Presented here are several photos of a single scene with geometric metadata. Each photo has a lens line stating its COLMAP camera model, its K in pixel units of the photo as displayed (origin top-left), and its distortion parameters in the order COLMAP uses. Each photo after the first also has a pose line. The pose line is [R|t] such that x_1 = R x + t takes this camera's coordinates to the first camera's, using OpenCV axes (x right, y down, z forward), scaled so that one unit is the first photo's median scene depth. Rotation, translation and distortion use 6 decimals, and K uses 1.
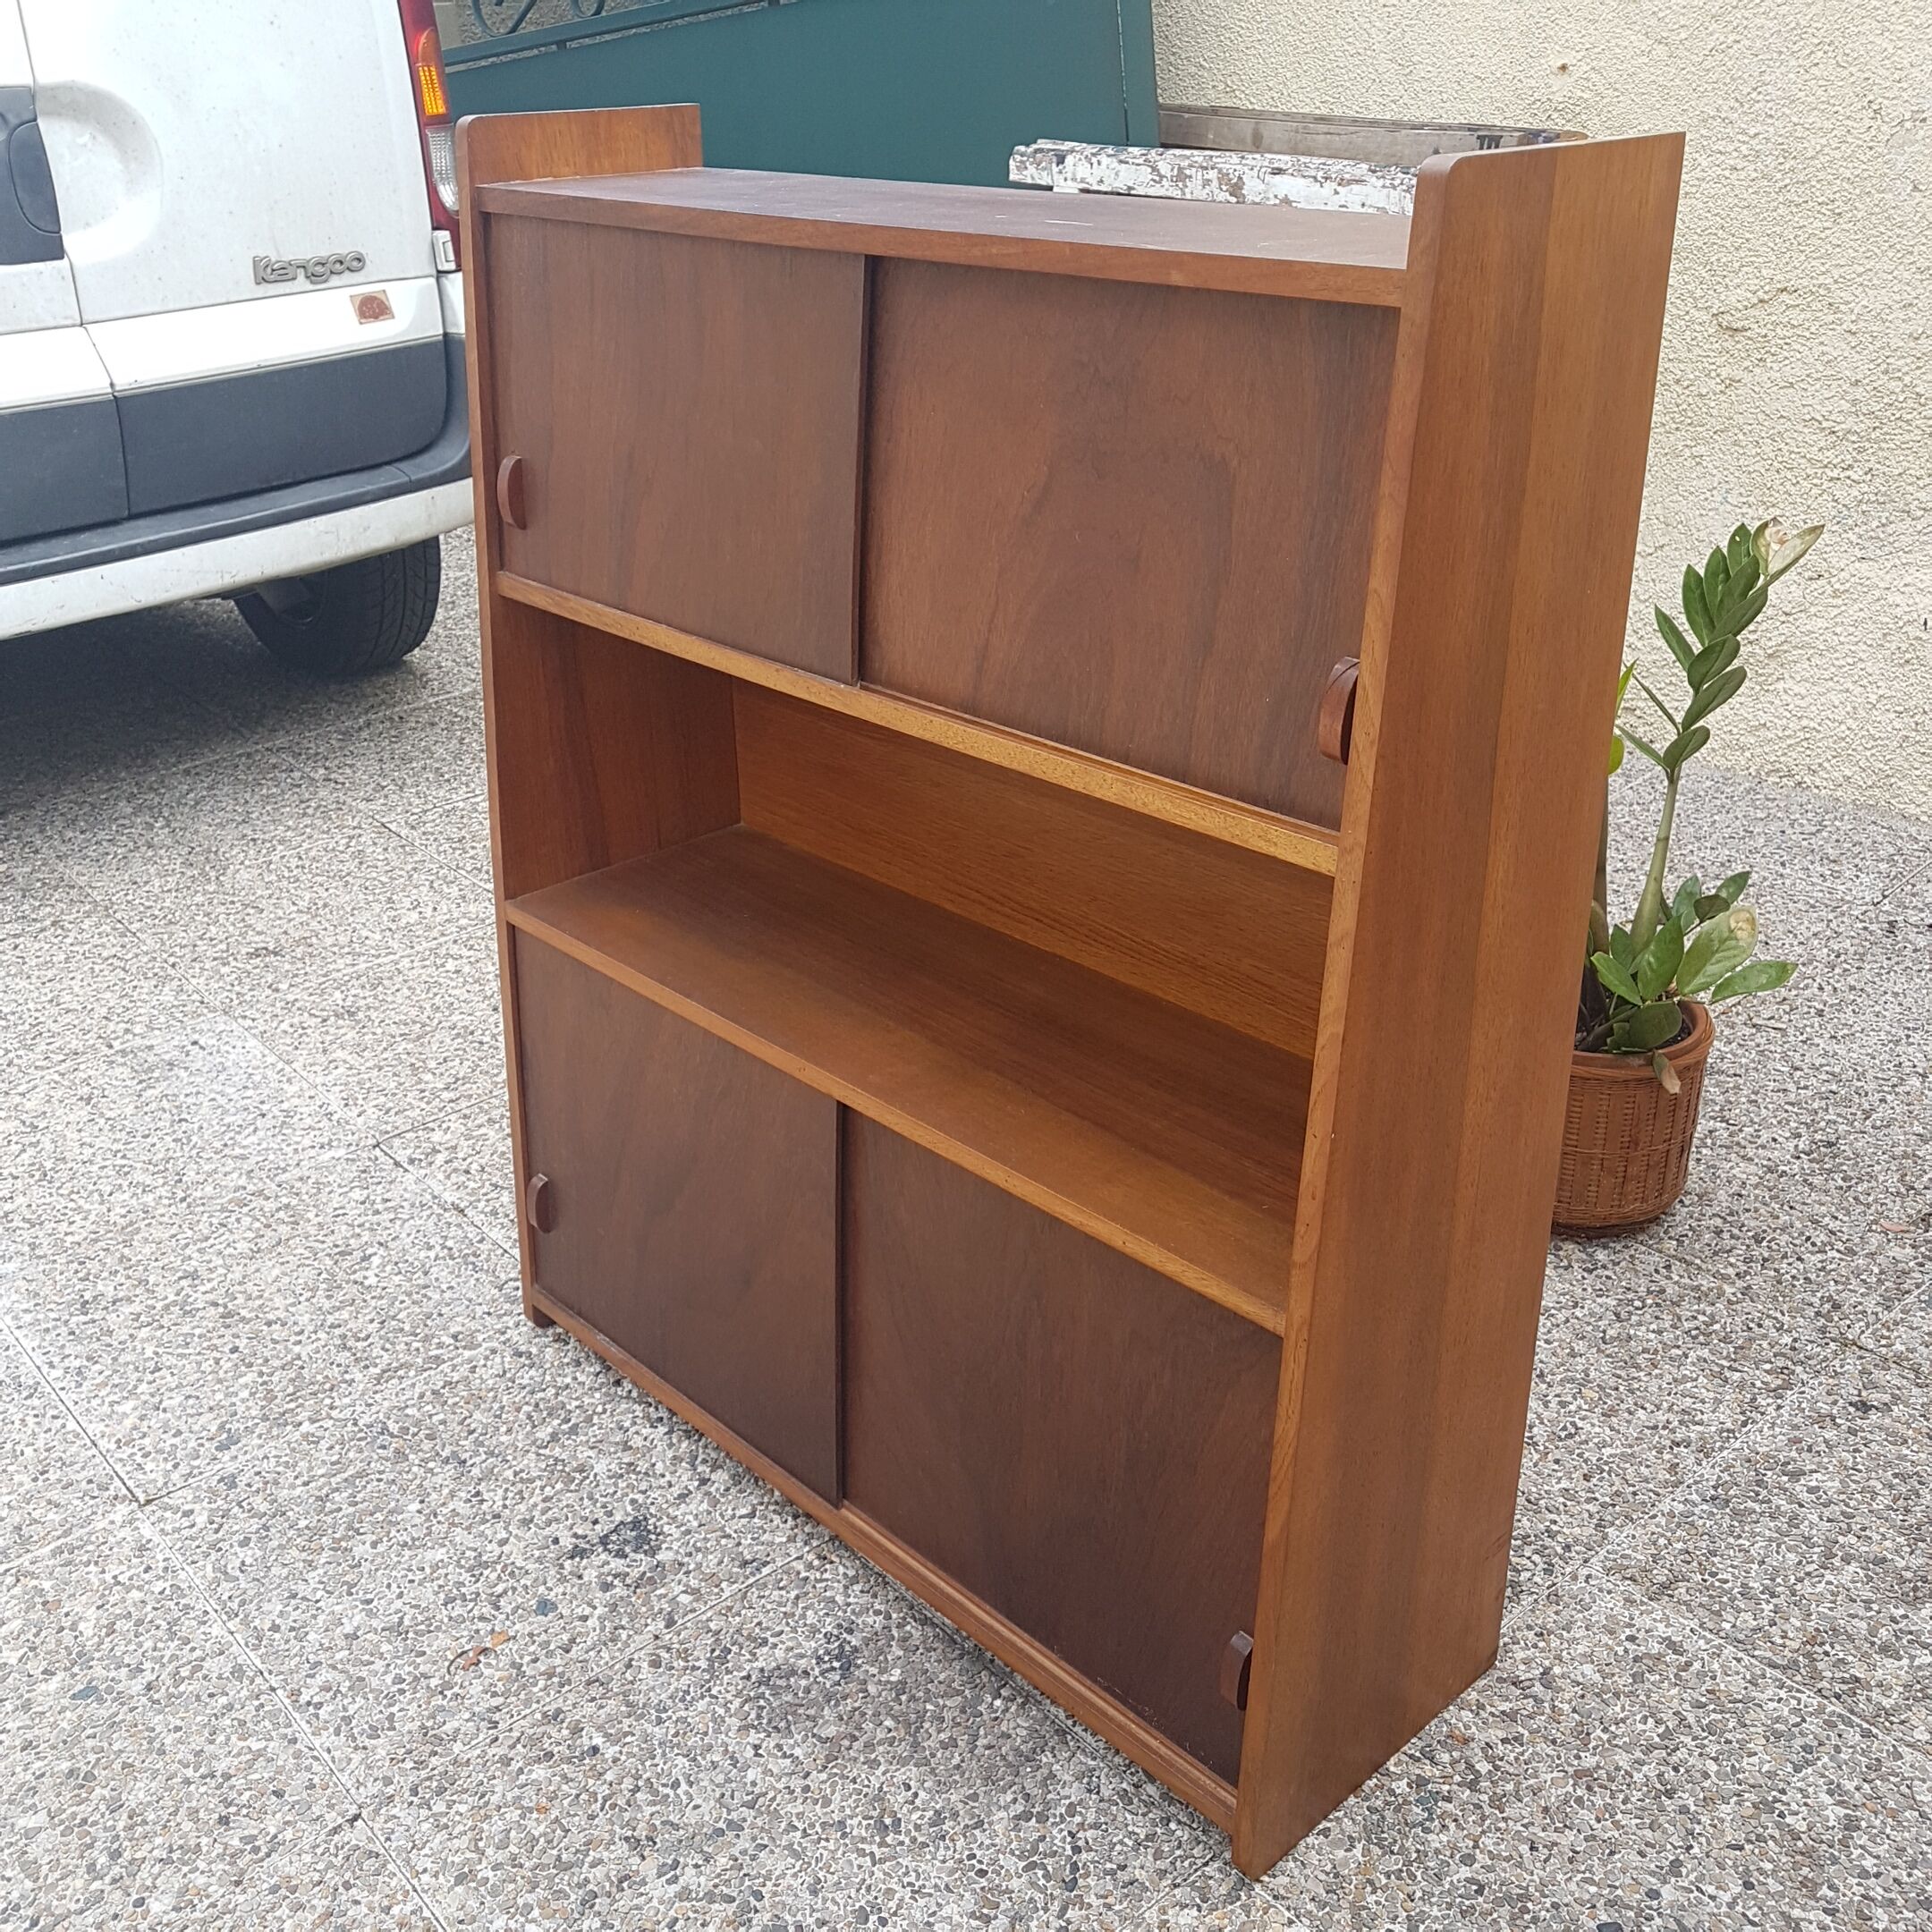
lens RADIAL K [[2021.1, 0, 949.1], [0, 2021.1, 965.3], [0, 0, 1]] dist [0.002200, 0.000000]
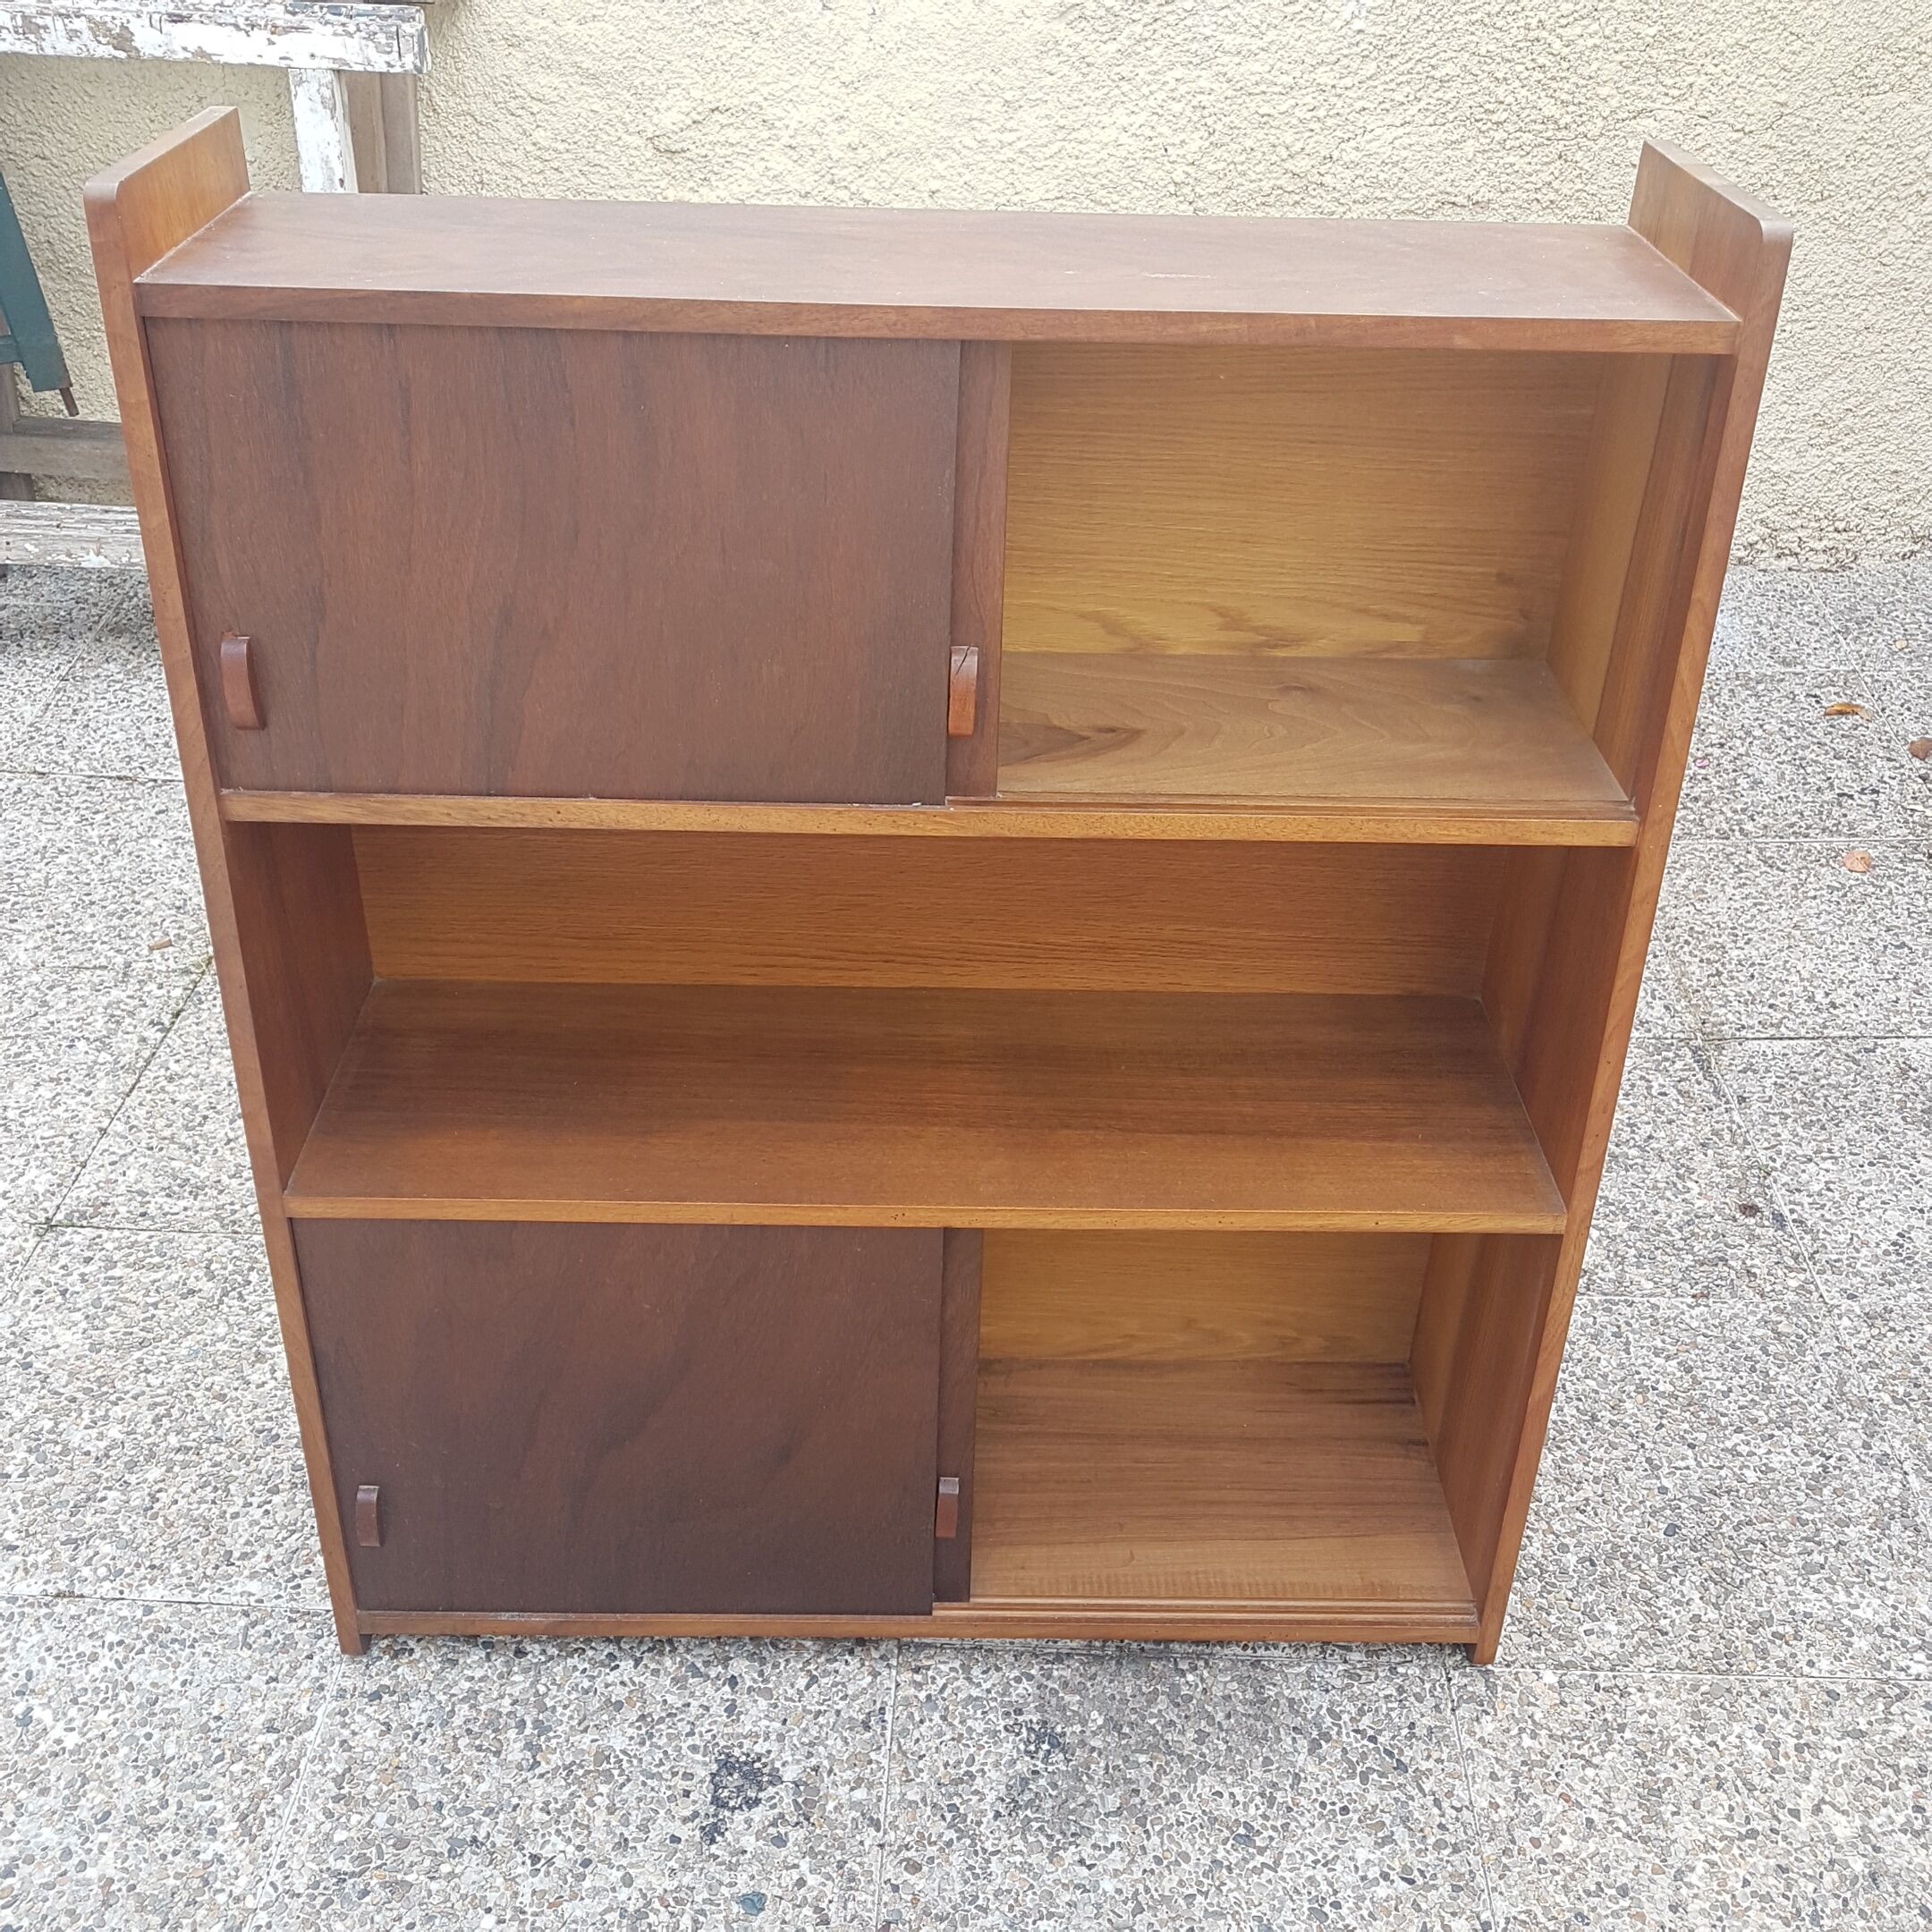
lens RADIAL K [[2021.1, 0, 956.7], [0, 2021.1, 961.4], [0, 0, 1]] dist [0.002200, 0.000000]
pose [[0.673778, -0.370806, 0.639160, -0.513065], [0.282815, 0.928522, 0.240545, -0.229806], [-0.682670, 0.018690, 0.730488, 0.275885]]
